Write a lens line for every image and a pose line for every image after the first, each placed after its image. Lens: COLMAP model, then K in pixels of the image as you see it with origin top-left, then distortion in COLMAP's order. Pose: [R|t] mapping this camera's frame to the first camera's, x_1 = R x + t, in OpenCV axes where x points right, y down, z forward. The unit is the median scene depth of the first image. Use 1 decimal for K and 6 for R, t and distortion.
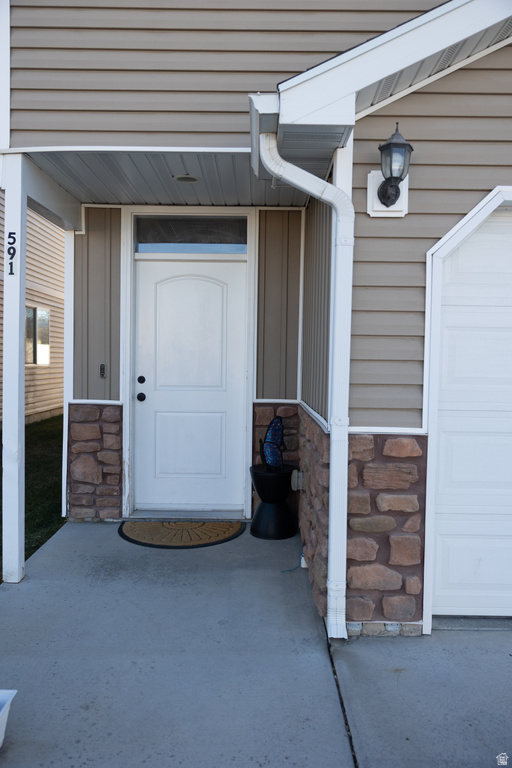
lens RADIAL K [[631.5, 0, 256.0], [0, 631.5, 384.0], [0, 0, 1]] dist [0.000096, -0.001250]
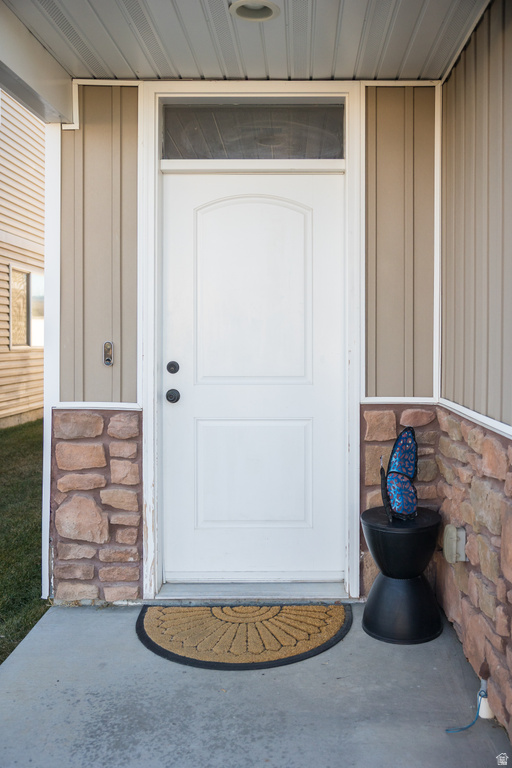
lens RADIAL K [[680.5, 0, 298.5], [0, 680.5, 342.4], [0, 0, 1]] dist [-0.010223, -0.000120]
pose [[0.999811, -0.012870, 0.014579, -0.071643], [0.013359, 0.999334, -0.033958, -0.007151], [-0.014132, 0.034146, 0.999317, 0.351073]]
